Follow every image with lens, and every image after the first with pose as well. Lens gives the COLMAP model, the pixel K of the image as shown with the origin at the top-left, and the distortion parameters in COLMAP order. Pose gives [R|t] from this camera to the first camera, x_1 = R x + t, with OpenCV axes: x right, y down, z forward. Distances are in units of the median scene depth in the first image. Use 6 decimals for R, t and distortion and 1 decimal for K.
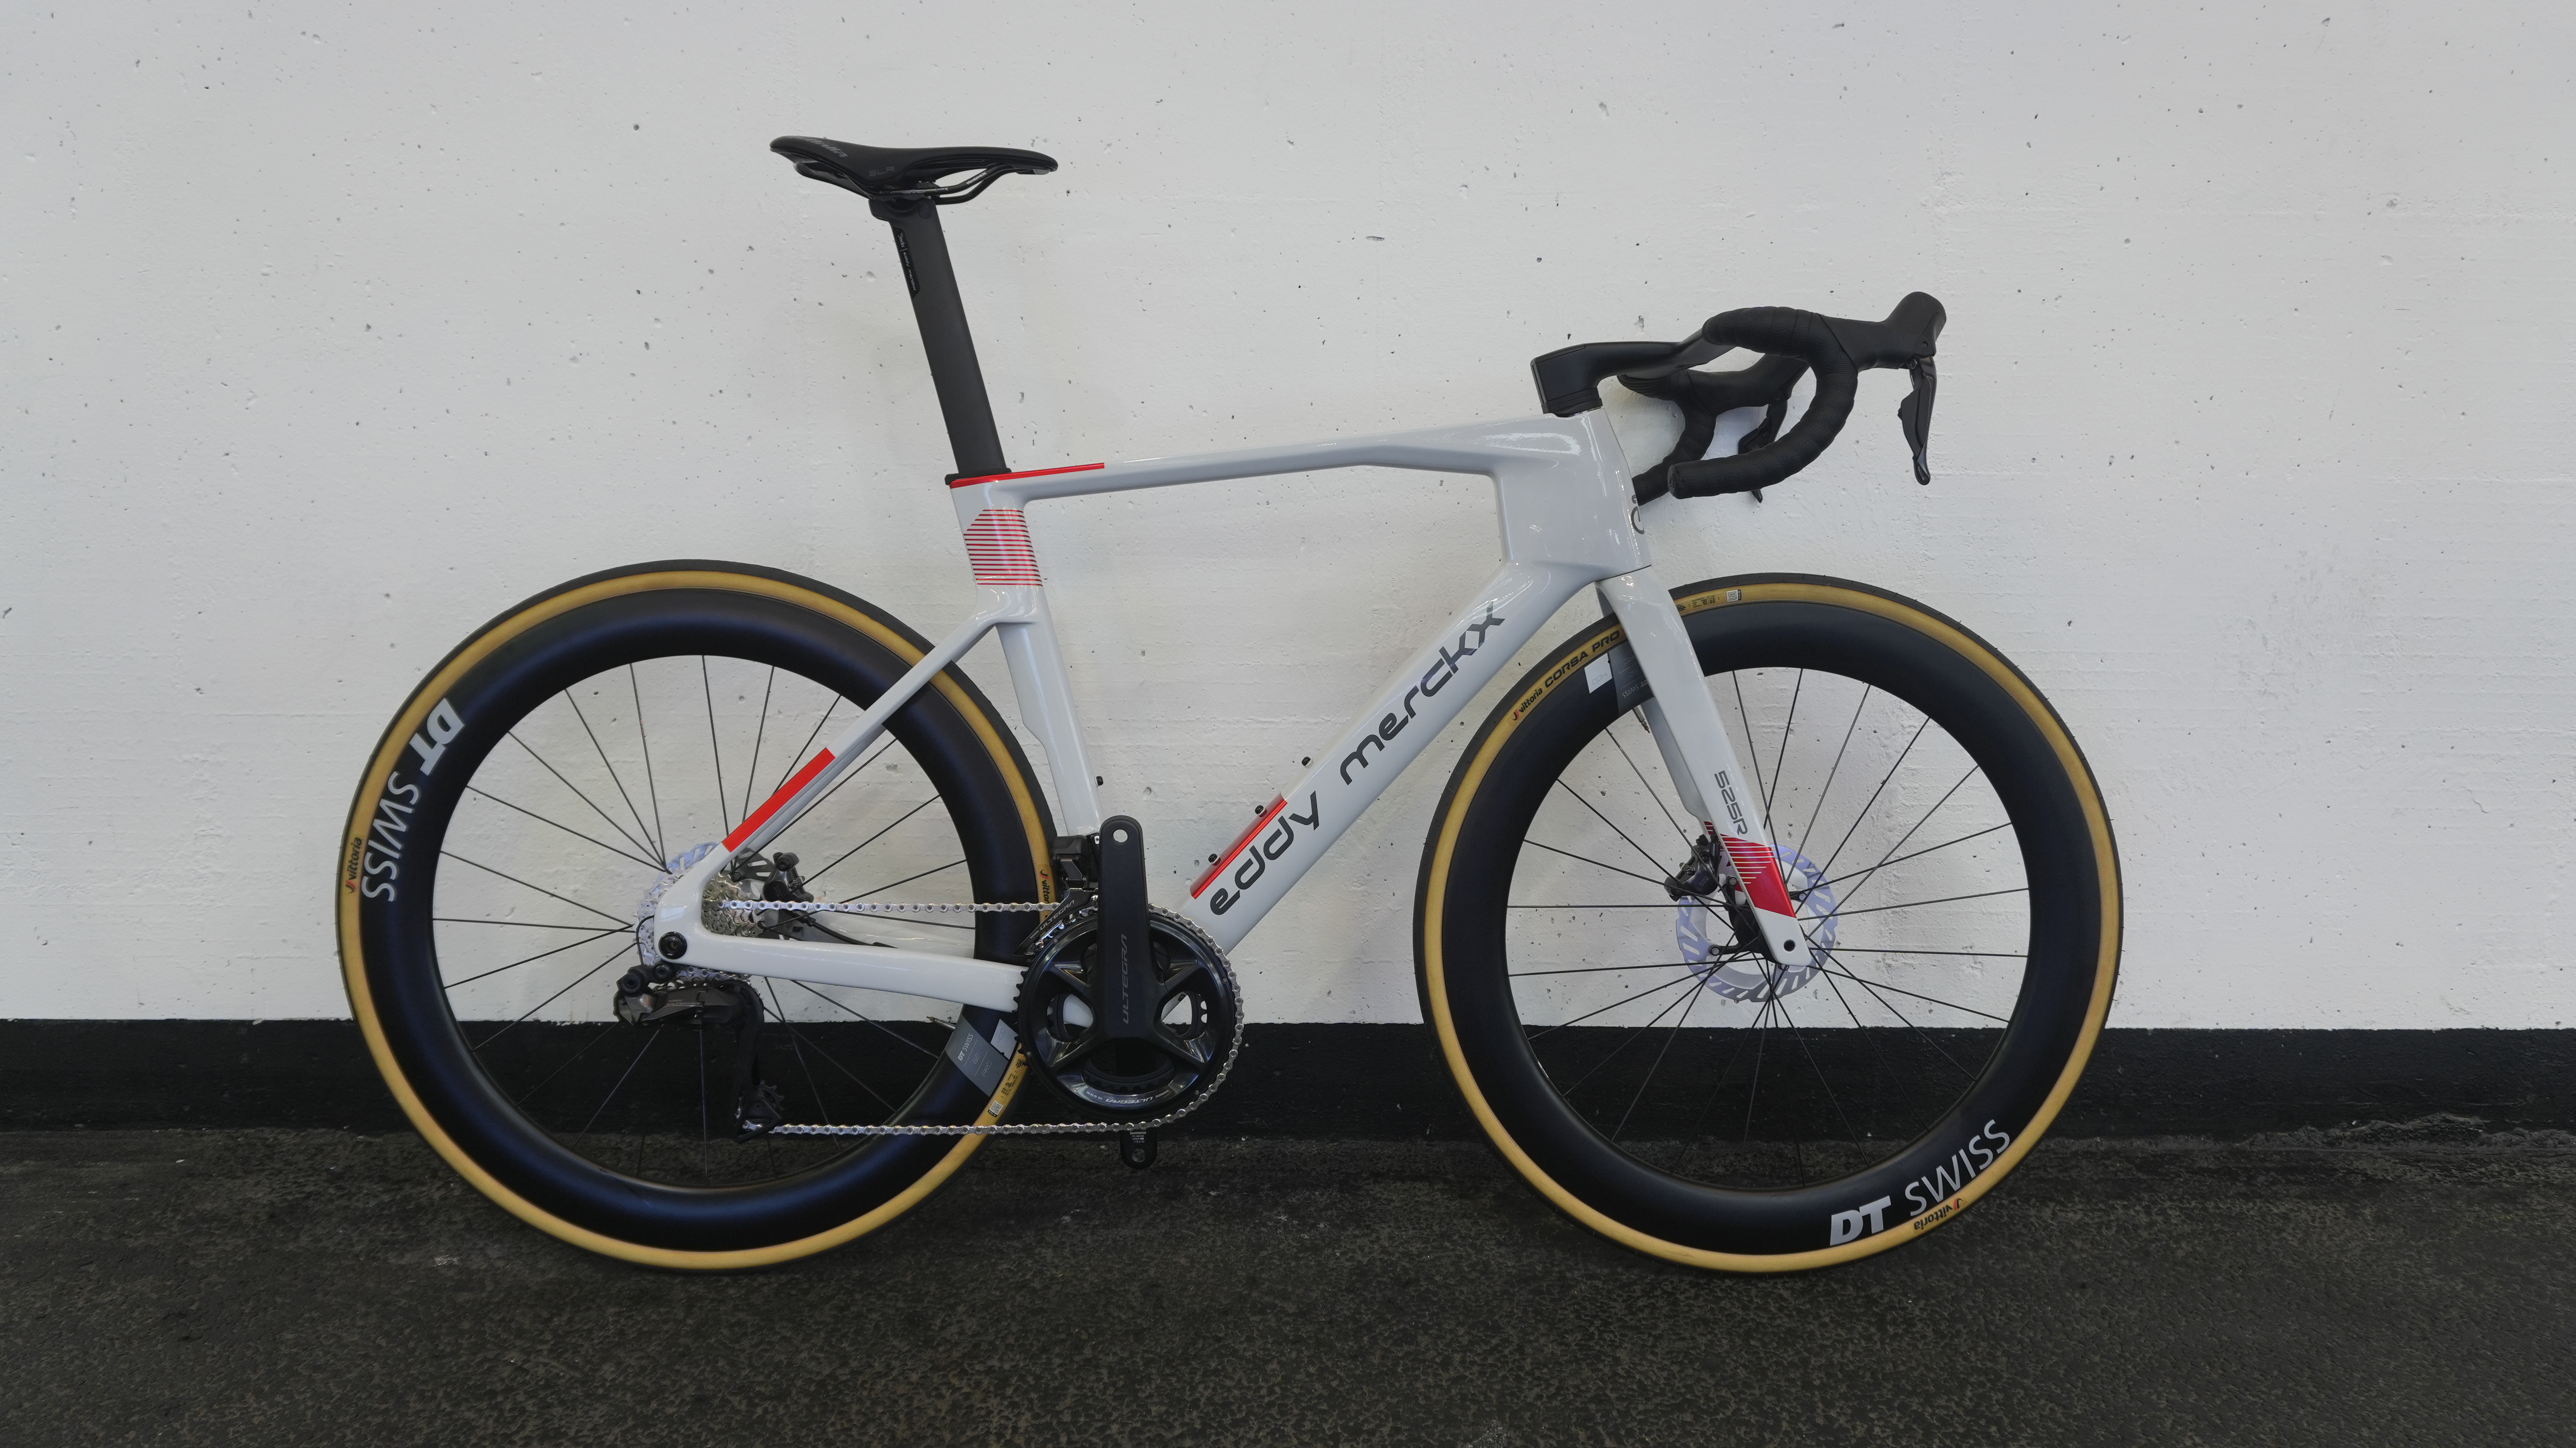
lens RADIAL K [[1727.8, 0, 1288.0], [0, 1727.8, 724.0], [0, 0, 1]] dist [0.003977, 0.001937]
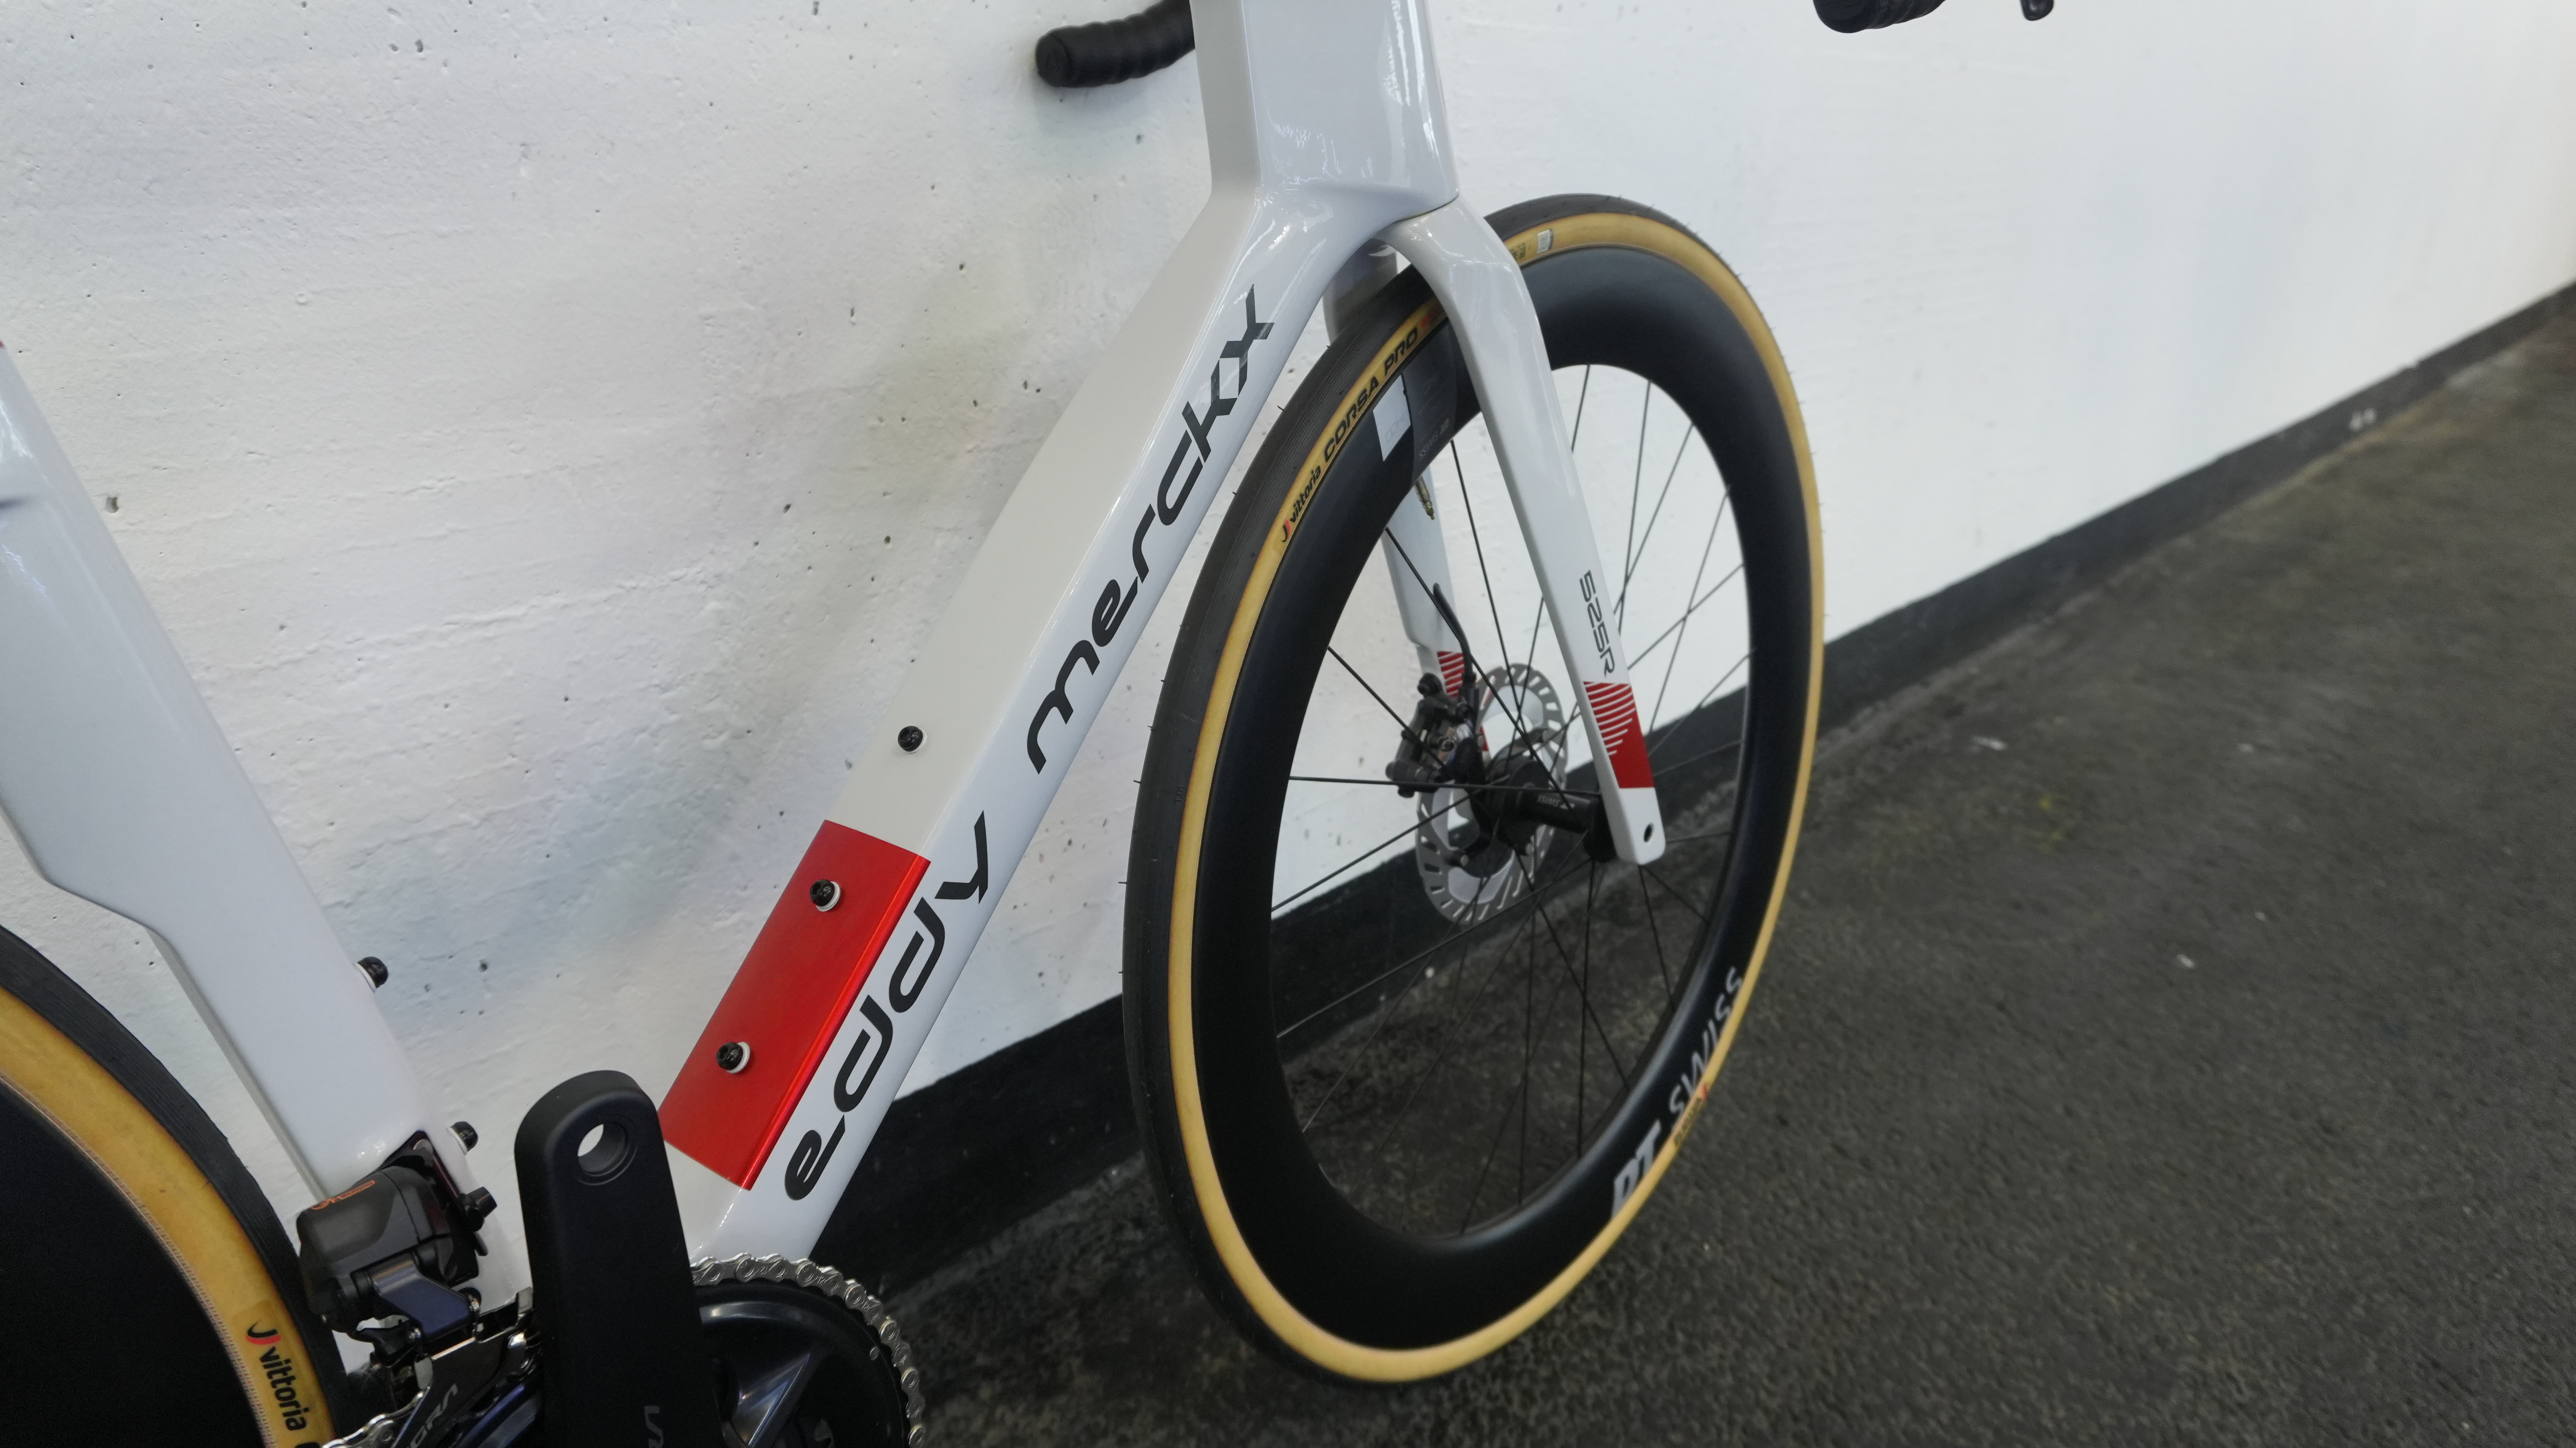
lens RADIAL K [[1727.8, 0, 1288.0], [0, 1727.8, 724.0], [0, 0, 1]] dist [0.003977, 0.001937]
pose [[0.663424, -0.250842, 0.704945, -0.210328], [0.093276, 0.962509, 0.254709, -0.074082], [-0.742407, -0.103226, 0.661949, 0.691961]]
